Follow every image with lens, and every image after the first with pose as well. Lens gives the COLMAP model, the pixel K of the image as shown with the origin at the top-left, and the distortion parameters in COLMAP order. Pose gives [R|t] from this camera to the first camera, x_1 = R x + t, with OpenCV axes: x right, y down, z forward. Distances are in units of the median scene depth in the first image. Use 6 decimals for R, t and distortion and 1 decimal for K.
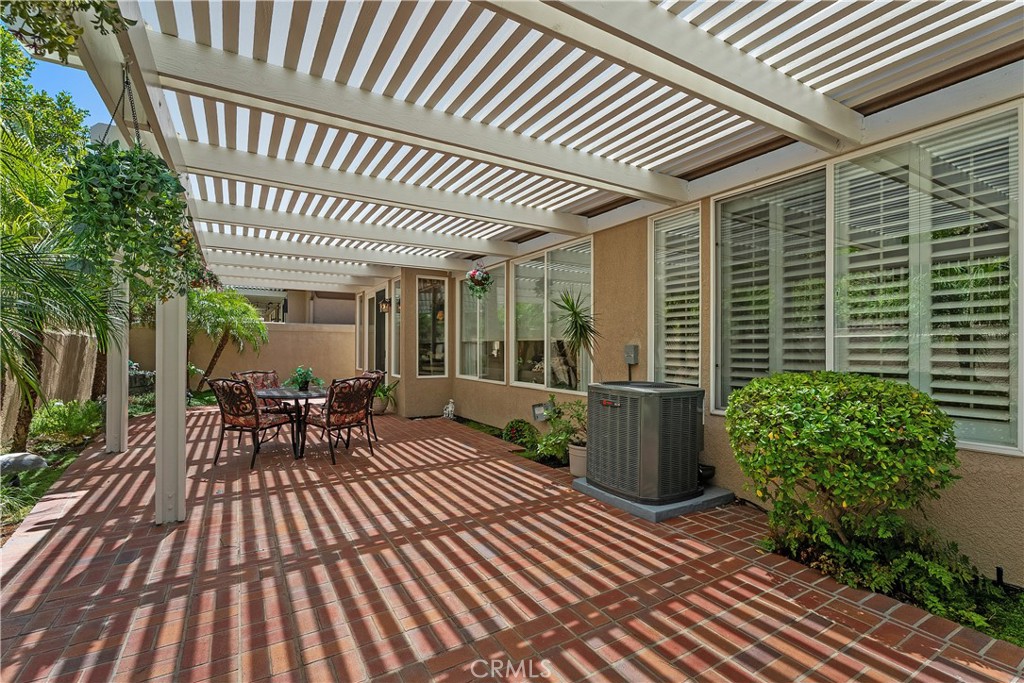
lens RADIAL K [[462.4, 0, 512.7], [0, 462.4, 344.3], [0, 0, 1]] dist [-0.000937, 0.001385]
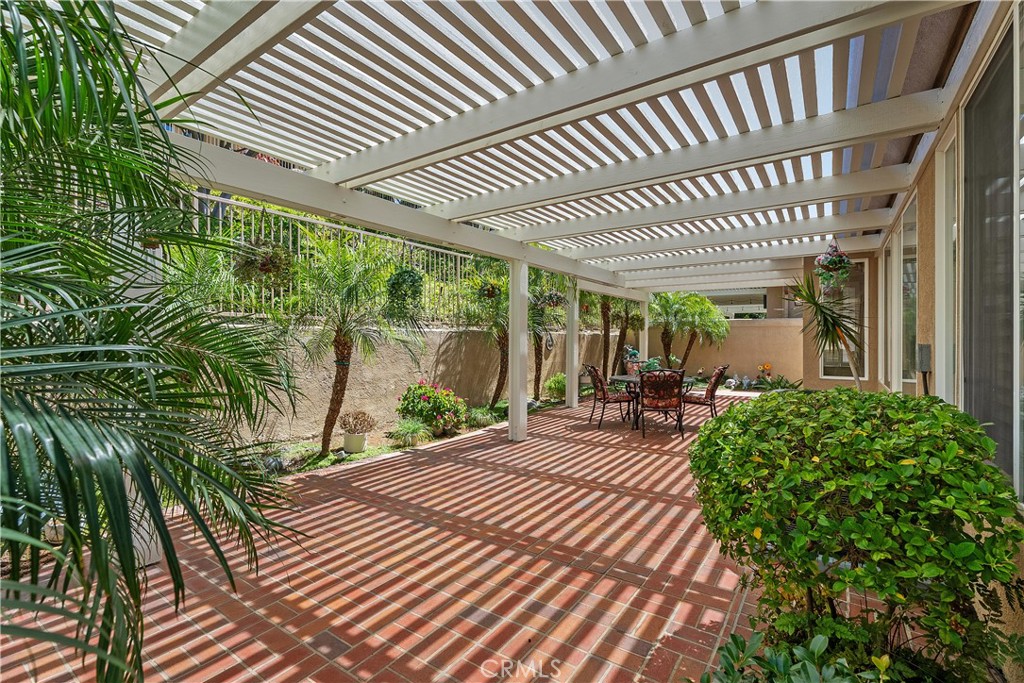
lens RADIAL K [[462.4, 0, 512.2], [0, 462.4, 340.3], [0, 0, 1]] dist [-0.000937, 0.001385]
pose [[0.410607, 0.001121, -0.911812, 1.093299], [0.003622, 0.999989, 0.002860, -0.012443], [0.911805, -0.004477, 0.410598, 0.309878]]
